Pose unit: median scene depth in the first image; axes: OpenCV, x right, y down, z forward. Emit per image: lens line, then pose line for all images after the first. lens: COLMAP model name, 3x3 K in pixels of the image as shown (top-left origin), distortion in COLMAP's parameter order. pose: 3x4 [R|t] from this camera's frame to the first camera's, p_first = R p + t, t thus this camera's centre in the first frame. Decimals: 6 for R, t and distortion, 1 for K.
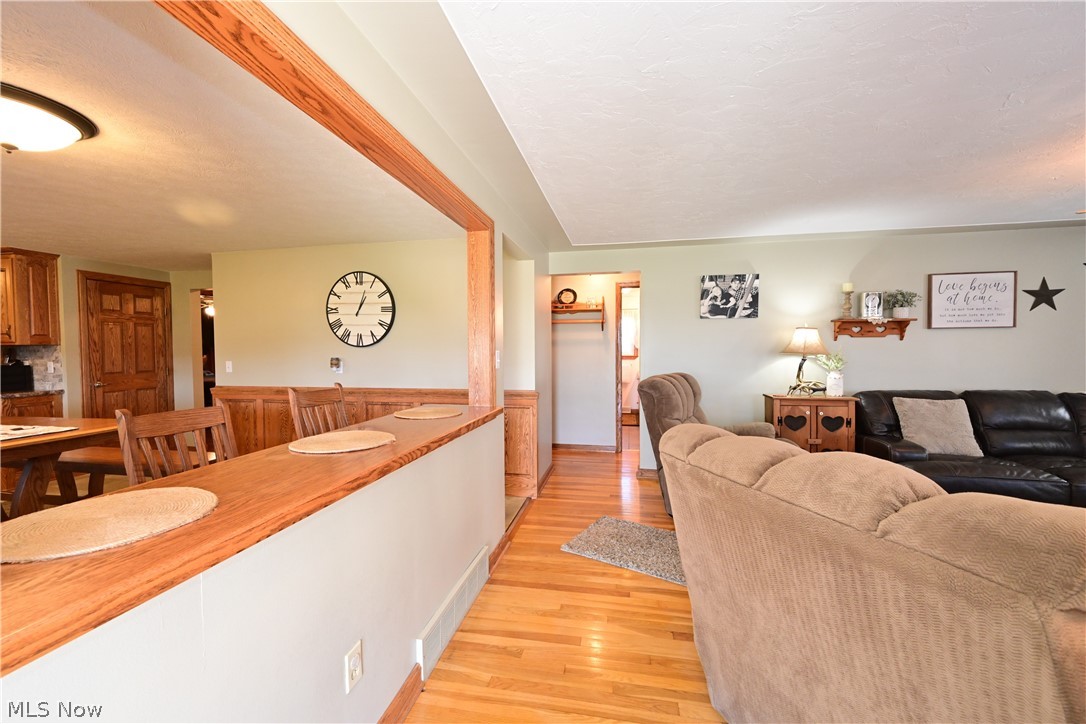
lens RADIAL K [[426.3, 0, 543.1], [0, 426.3, 360.2], [0, 0, 1]] dist [-0.000613, 0.000312]
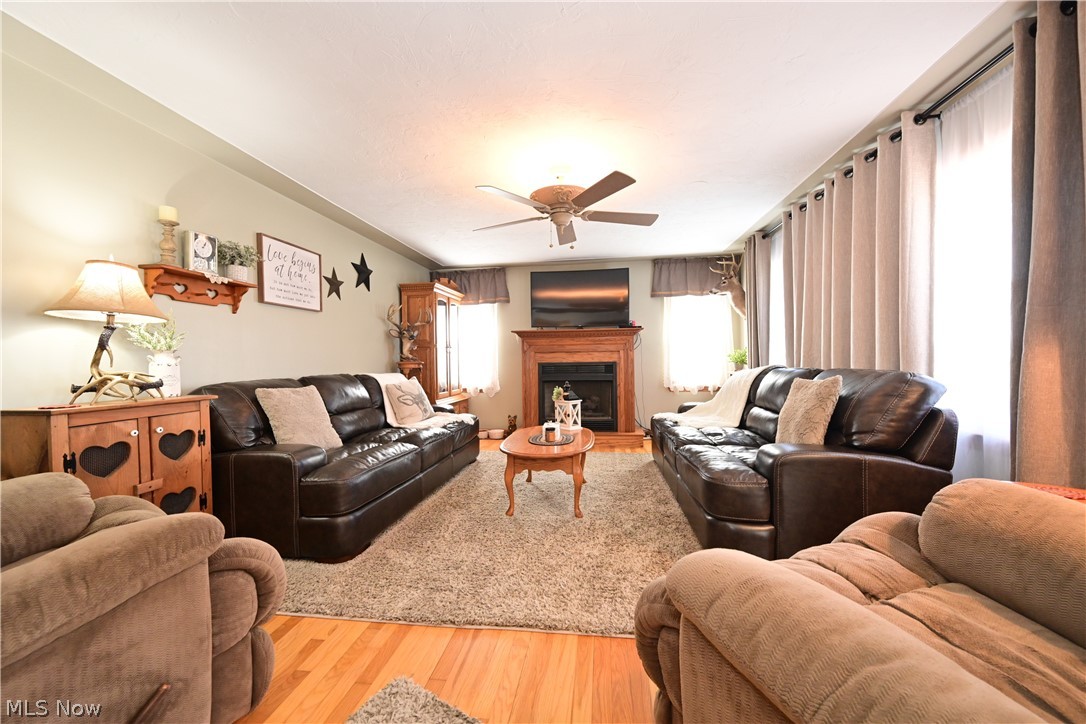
lens RADIAL K [[426.3, 0, 539.4], [0, 426.3, 365.9], [0, 0, 1]] dist [-0.000613, 0.000312]
pose [[-0.032152, -0.007625, 0.999454, 0.105790], [0.037693, 0.999250, 0.008836, 0.057422], [-0.998772, 0.037956, -0.031840, 0.530119]]
